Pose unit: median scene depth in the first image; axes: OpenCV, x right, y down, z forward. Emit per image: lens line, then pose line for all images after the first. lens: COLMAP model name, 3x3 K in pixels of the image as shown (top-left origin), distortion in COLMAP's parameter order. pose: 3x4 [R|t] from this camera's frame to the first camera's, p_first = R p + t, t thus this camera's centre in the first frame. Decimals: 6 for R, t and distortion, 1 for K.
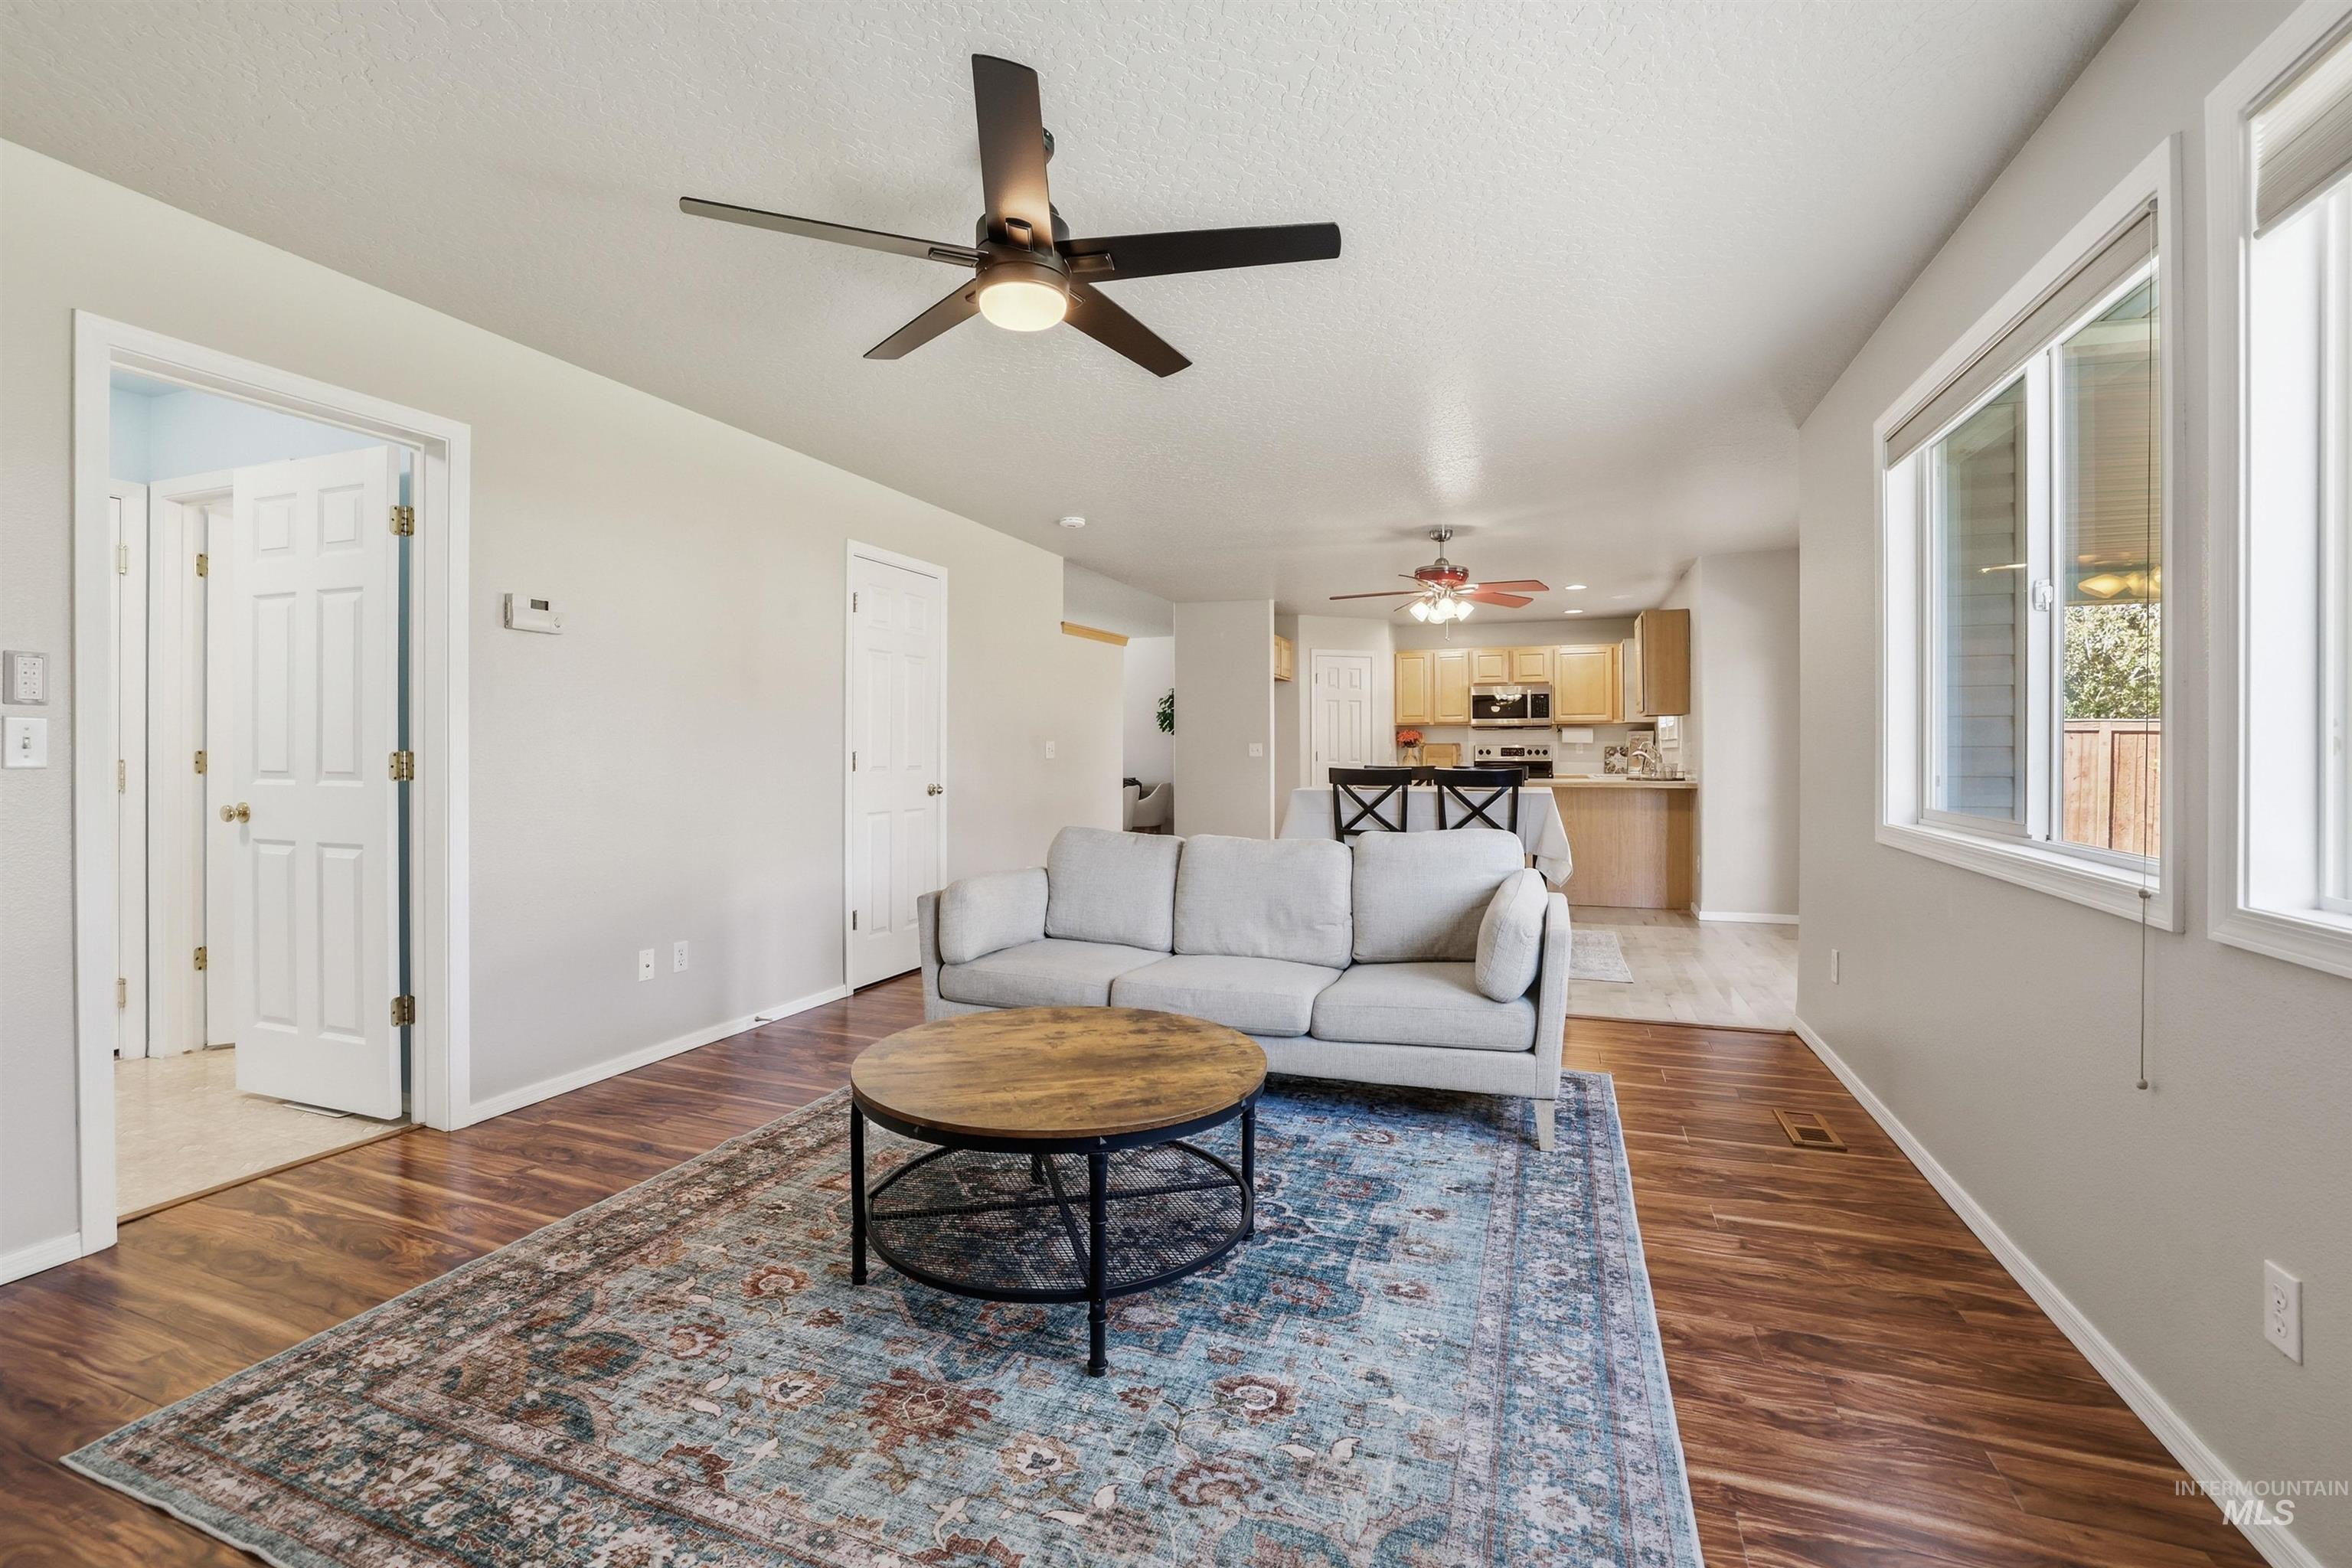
lens RADIAL K [[1023.4, 0, 1188.0], [0, 1023.4, 767.1], [0, 0, 1]] dist [-0.032045, 0.004157]
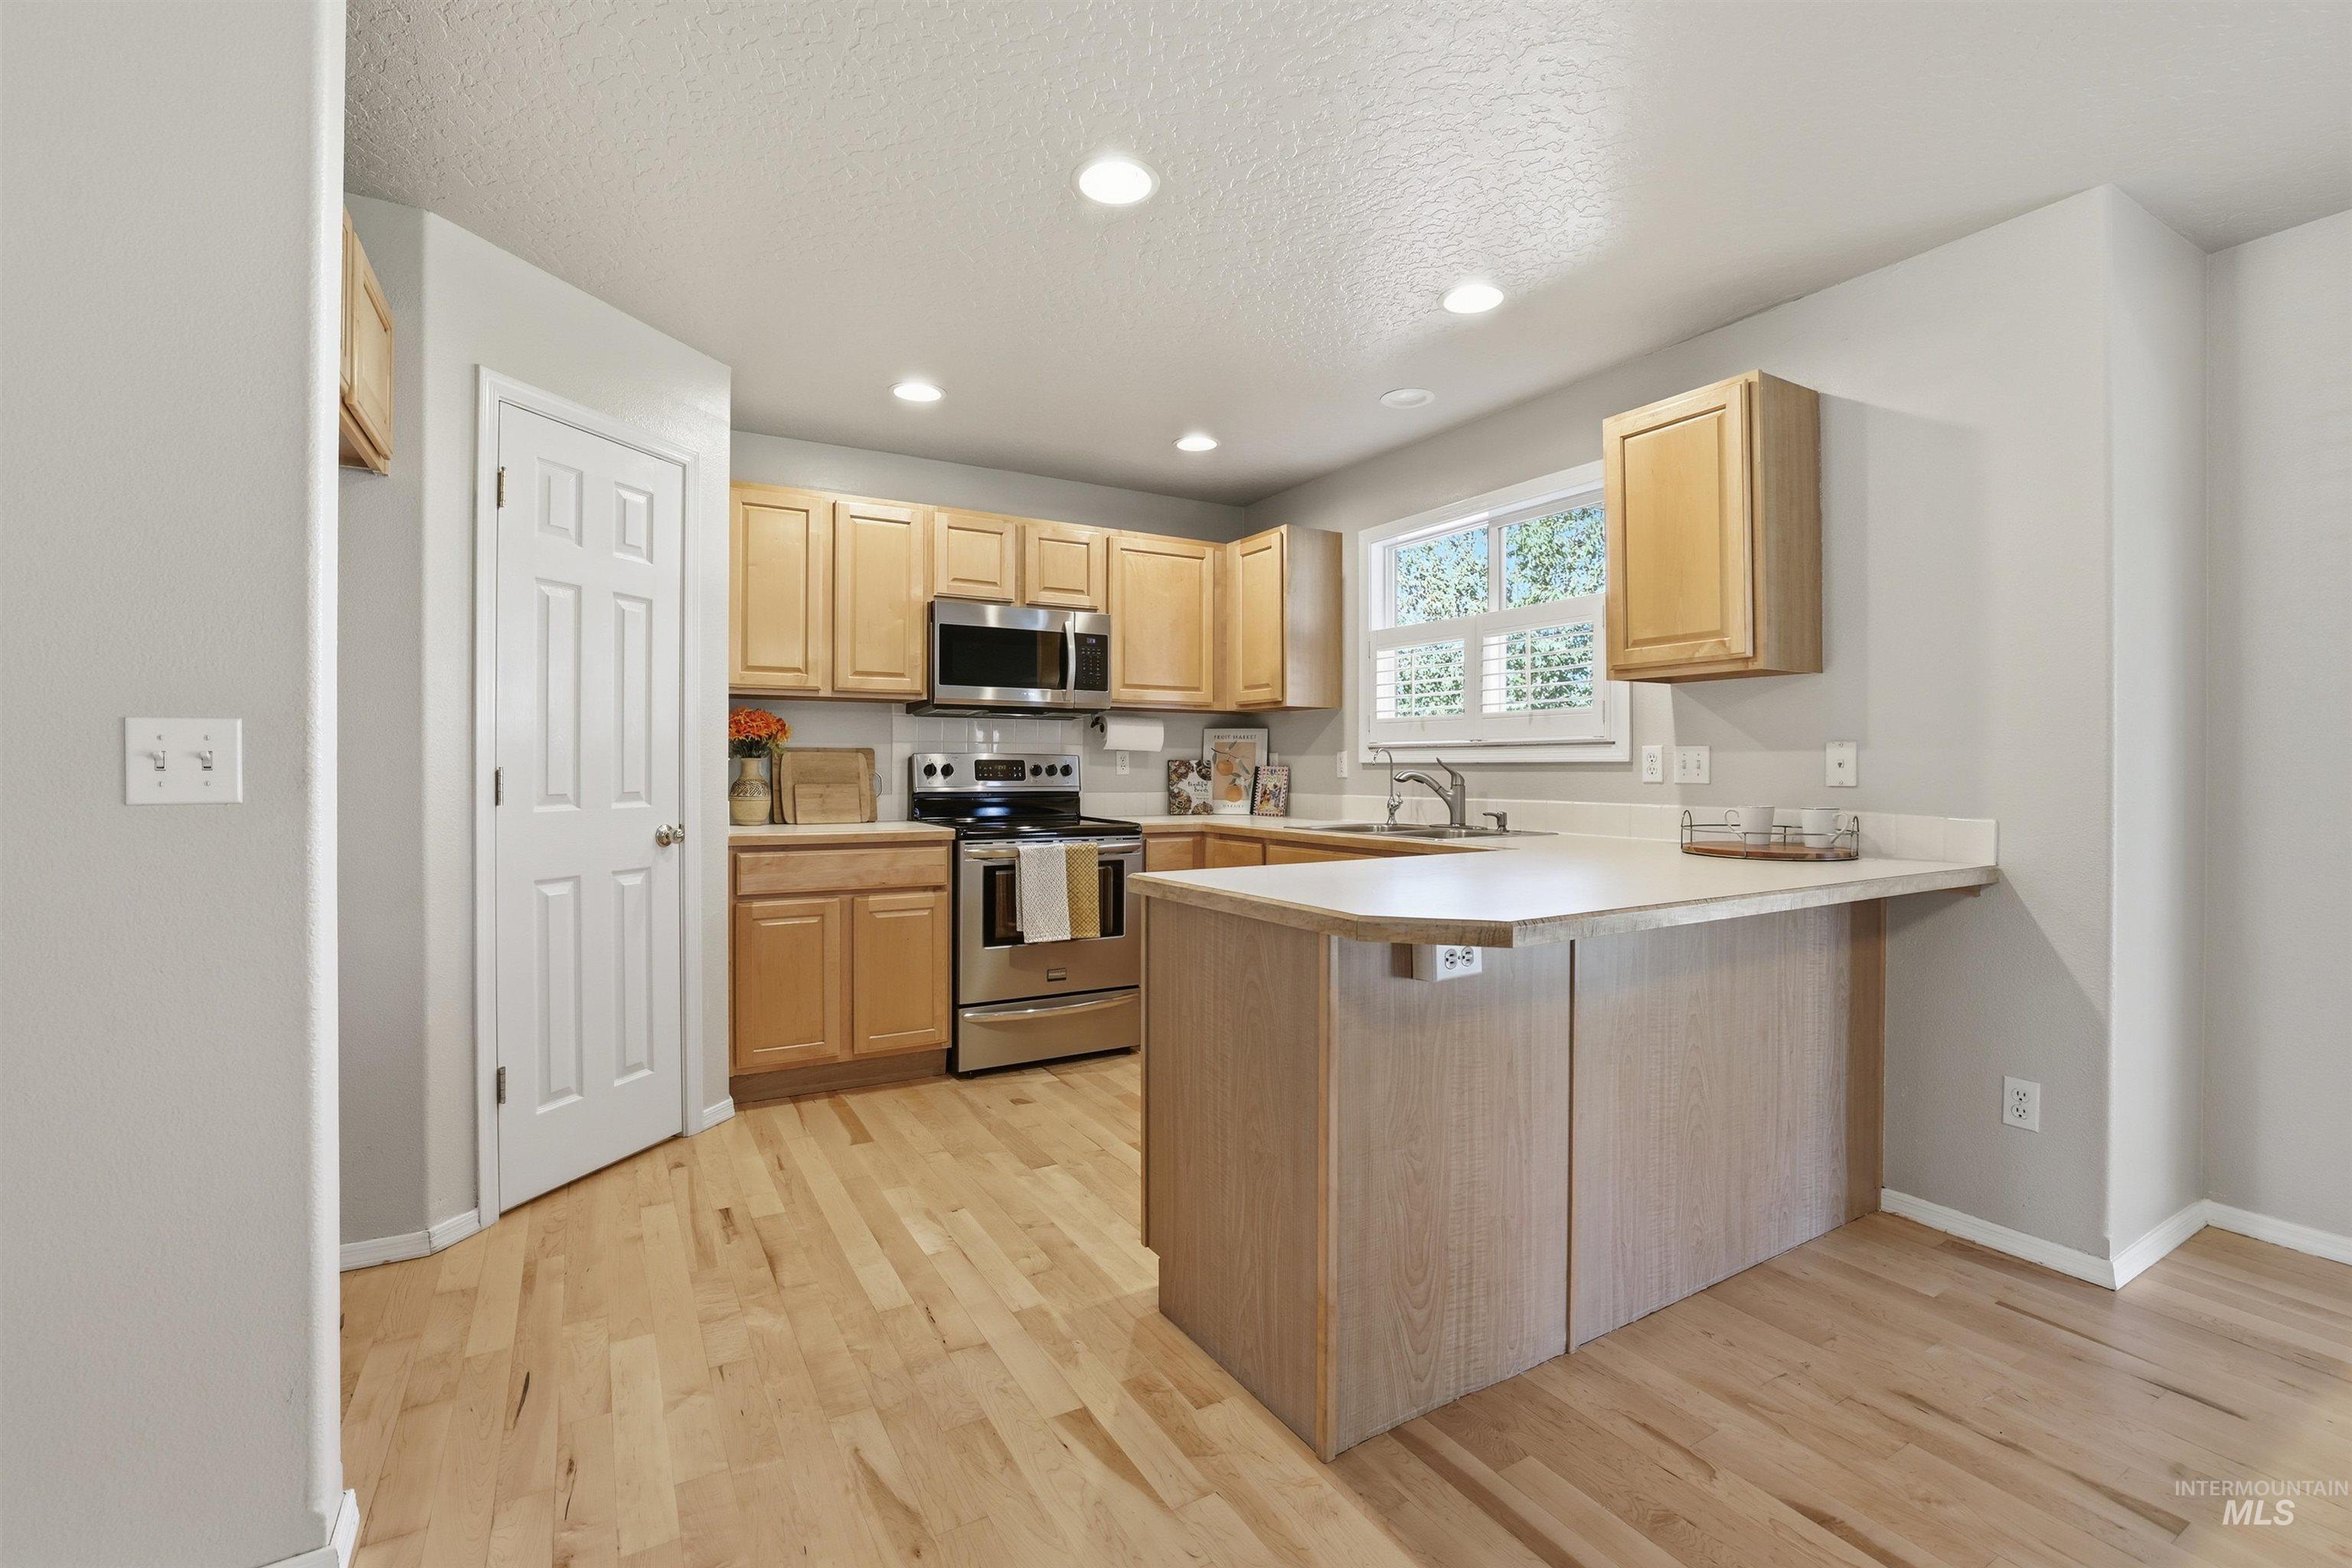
lens RADIAL K [[1023.4, 0, 1163.1], [0, 1023.4, 776.7], [0, 0, 1]] dist [-0.032045, 0.004157]
pose [[0.647414, -0.005285, 0.762120, 0.038620], [0.008402, 0.999965, -0.000203, -0.011844], [-0.762092, 0.006535, 0.647435, 0.694152]]
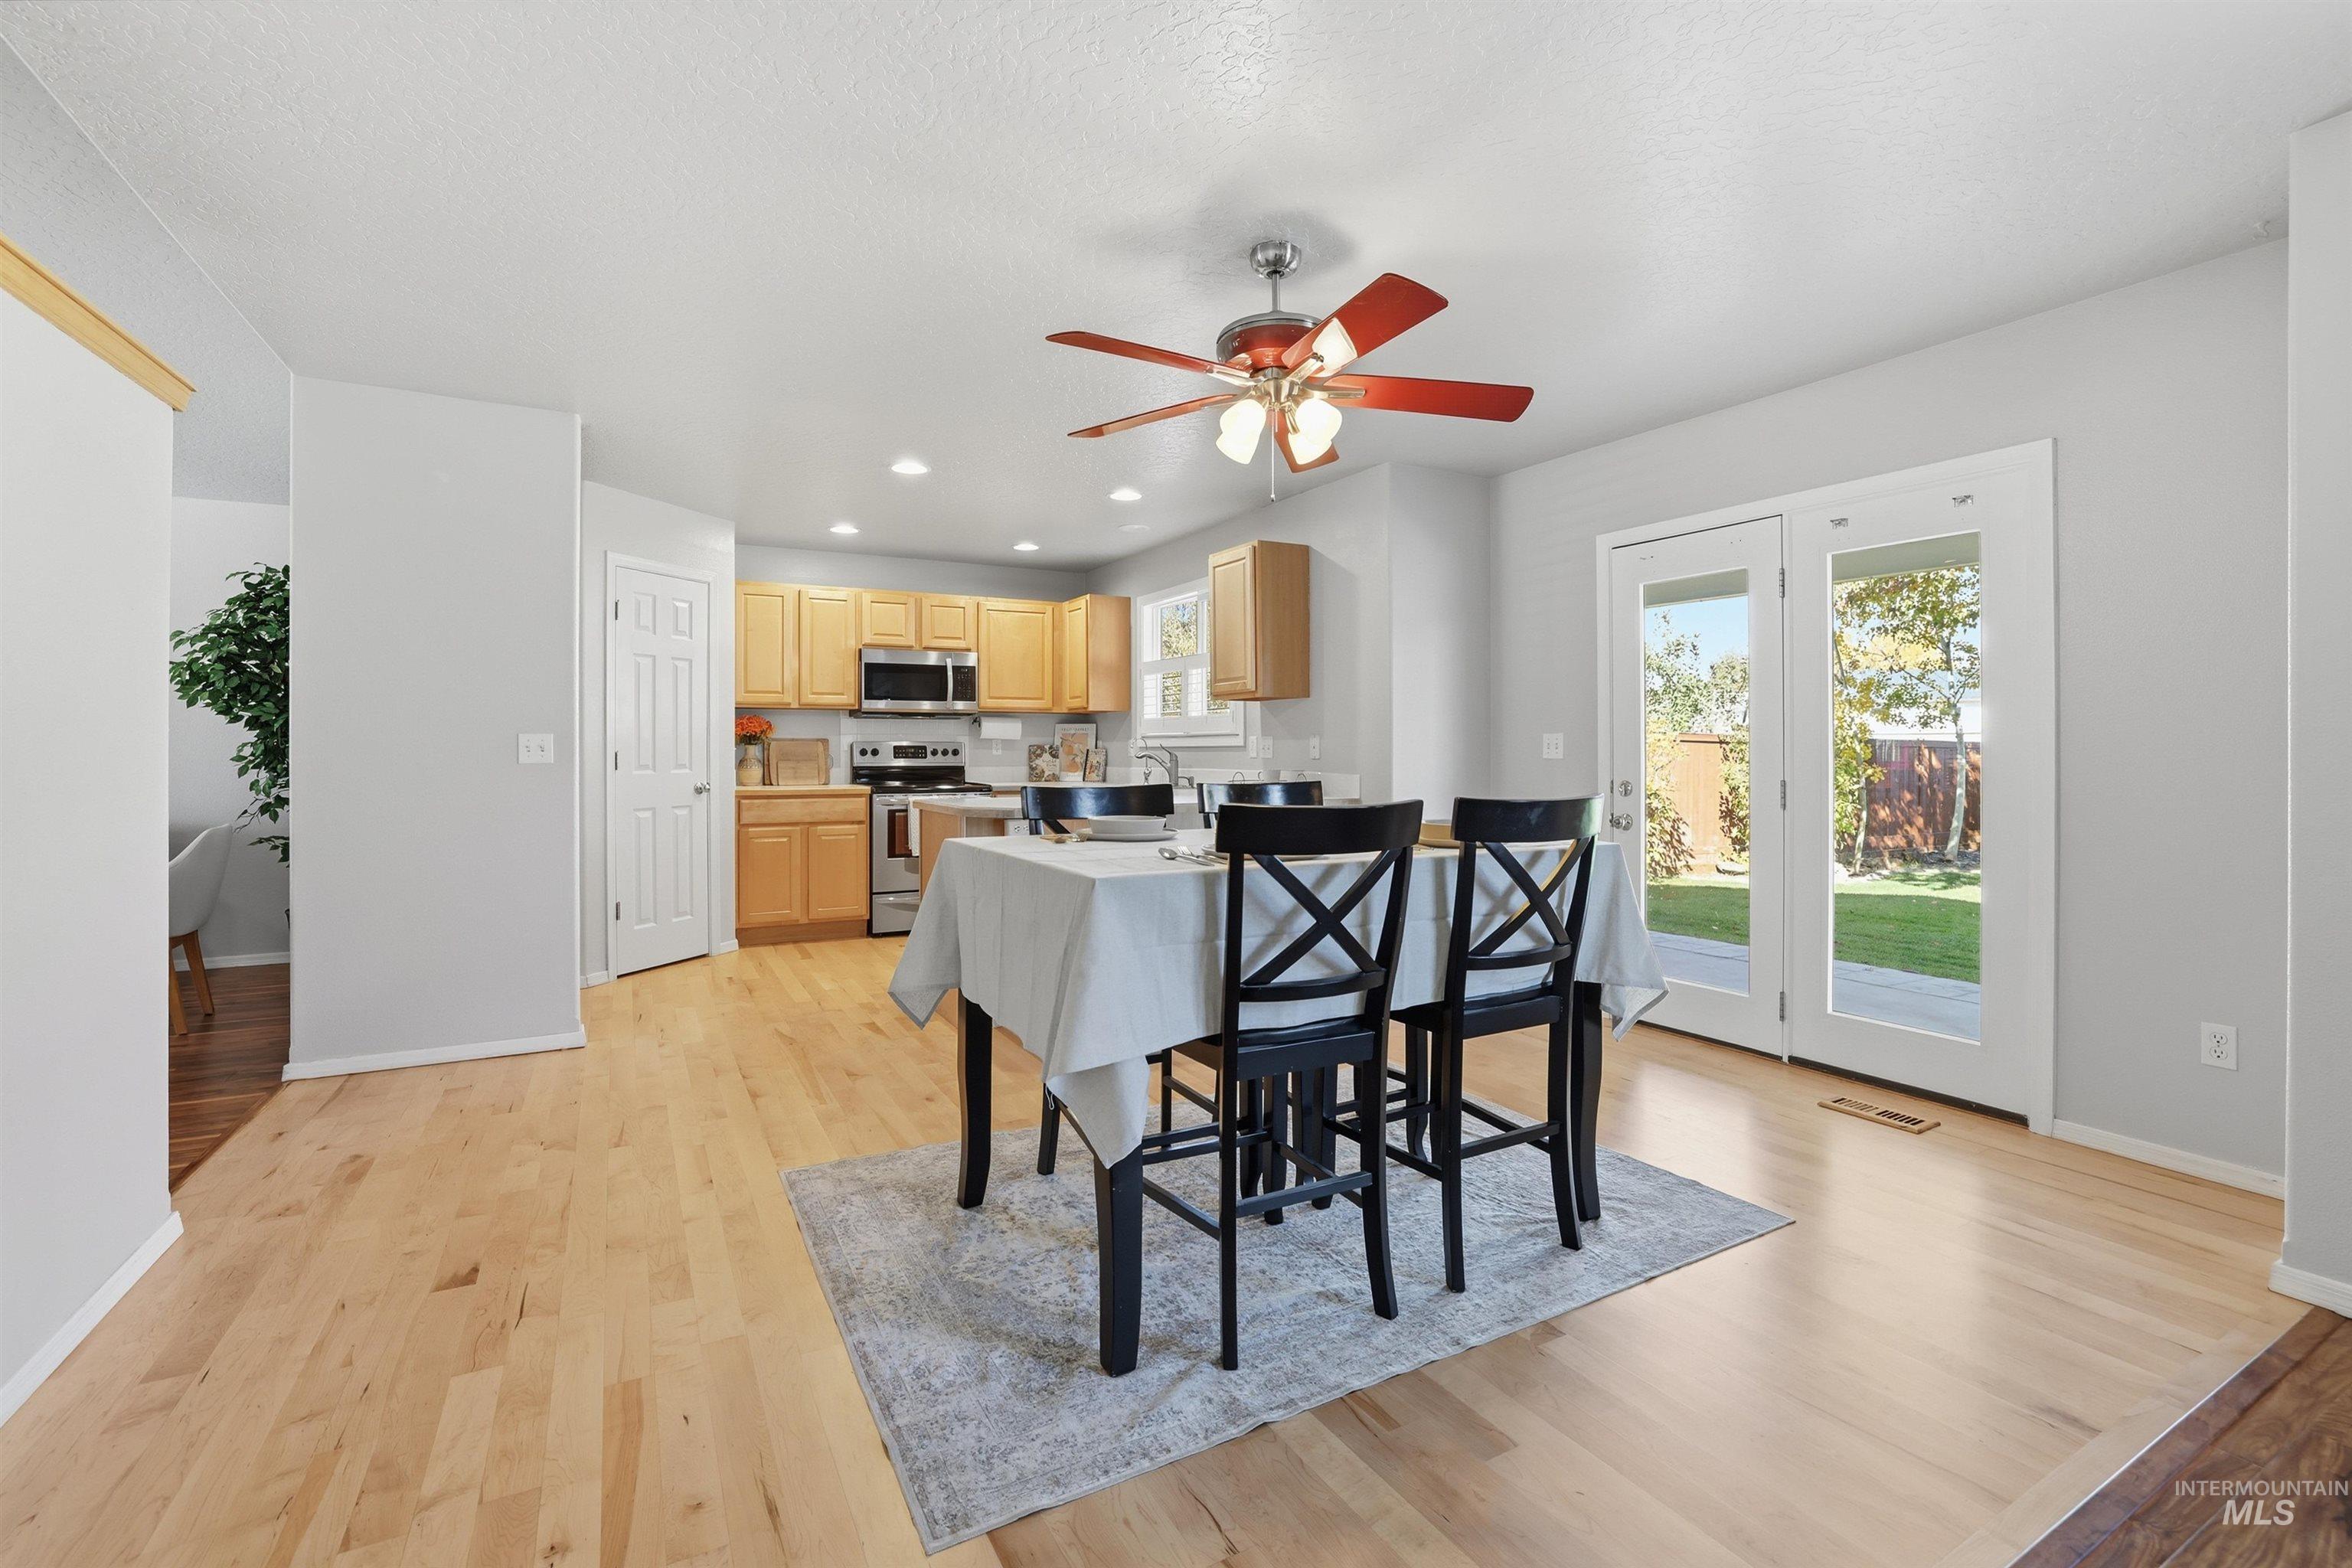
lens RADIAL K [[1023.4, 0, 1151.8], [0, 1023.4, 764.4], [0, 0, 1]] dist [-0.032045, 0.004157]
pose [[0.675614, -0.010069, 0.737187, -0.068044], [0.010706, 0.999935, 0.003846, -0.007994], [-0.737178, 0.005294, 0.675678, 0.448724]]
